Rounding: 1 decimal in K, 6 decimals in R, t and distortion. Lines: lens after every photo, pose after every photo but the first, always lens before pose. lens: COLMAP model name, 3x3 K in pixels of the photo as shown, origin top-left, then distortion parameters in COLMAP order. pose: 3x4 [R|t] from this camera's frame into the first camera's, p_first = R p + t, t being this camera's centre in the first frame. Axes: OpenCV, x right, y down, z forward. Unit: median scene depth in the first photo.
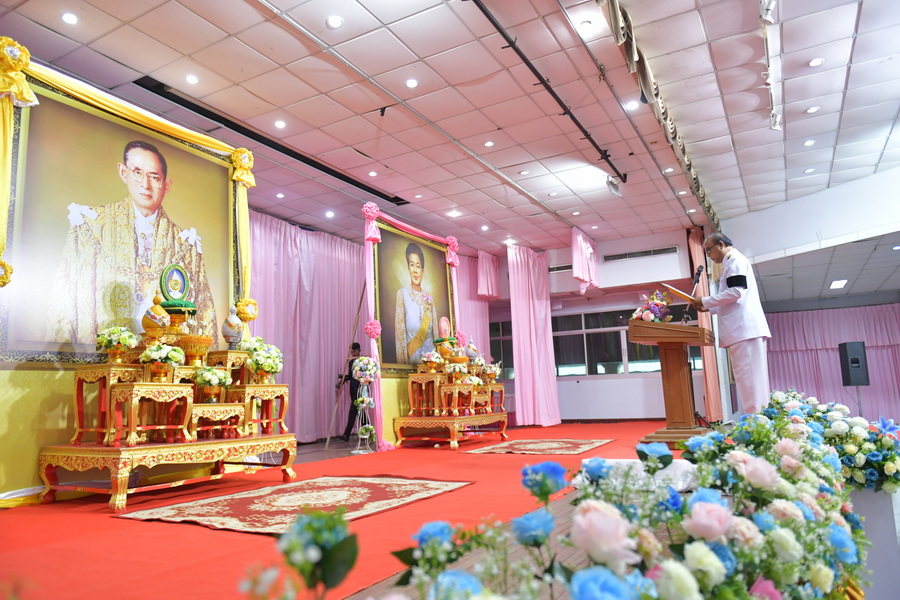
lens RADIAL K [[618.0, 0, 450.0], [0, 618.0, 300.0], [0, 0, 1]] dist [-0.001735, -0.002124]
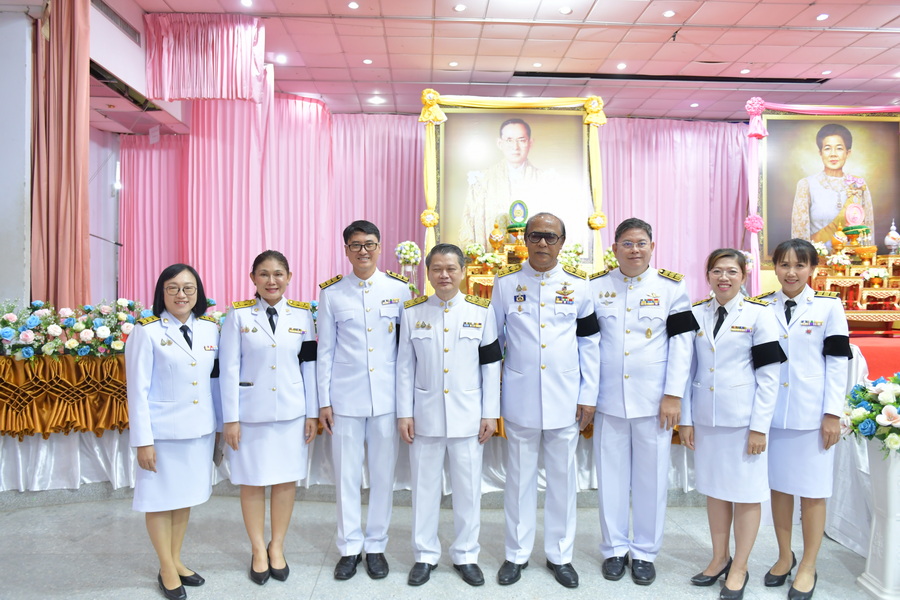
lens RADIAL K [[655.4, 0, 450.0], [0, 655.4, 300.0], [0, 0, 1]] dist [0.003373, 0.002097]
pose [[0.519040, 0.046235, -0.853499, 0.709789], [0.111282, 0.986382, 0.121108, -0.021677], [0.847475, -0.157839, 0.506827, -0.028754]]
